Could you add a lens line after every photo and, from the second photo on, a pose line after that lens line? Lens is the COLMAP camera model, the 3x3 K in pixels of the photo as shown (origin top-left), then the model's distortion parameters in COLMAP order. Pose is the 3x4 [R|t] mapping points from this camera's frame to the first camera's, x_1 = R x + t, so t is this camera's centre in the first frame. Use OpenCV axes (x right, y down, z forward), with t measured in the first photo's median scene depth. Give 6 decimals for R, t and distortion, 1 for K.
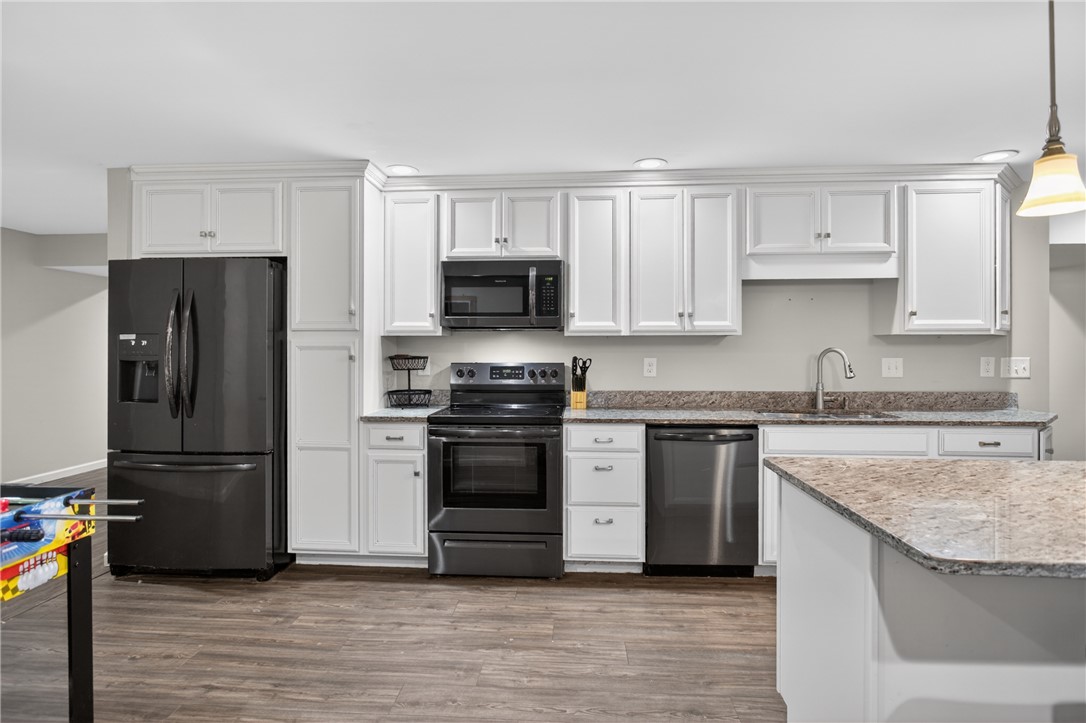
lens RADIAL K [[551.3, 0, 535.6], [0, 551.3, 353.5], [0, 0, 1]] dist [-0.005179, -0.000660]
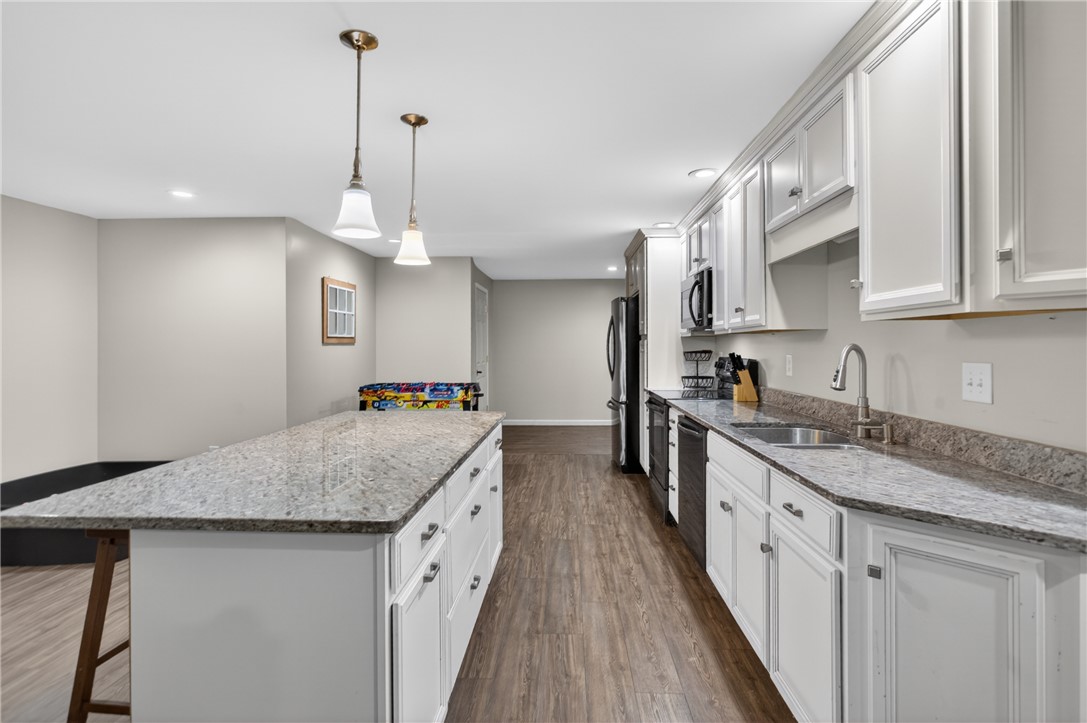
lens RADIAL K [[551.8, 0, 538.3], [0, 551.8, 357.5], [0, 0, 1]] dist [-0.005179, -0.000660]
pose [[0.020680, 0.021918, -0.999546, 1.220923], [-0.005691, 0.999746, 0.021805, -0.006389], [0.999770, 0.005237, 0.020799, 0.627740]]
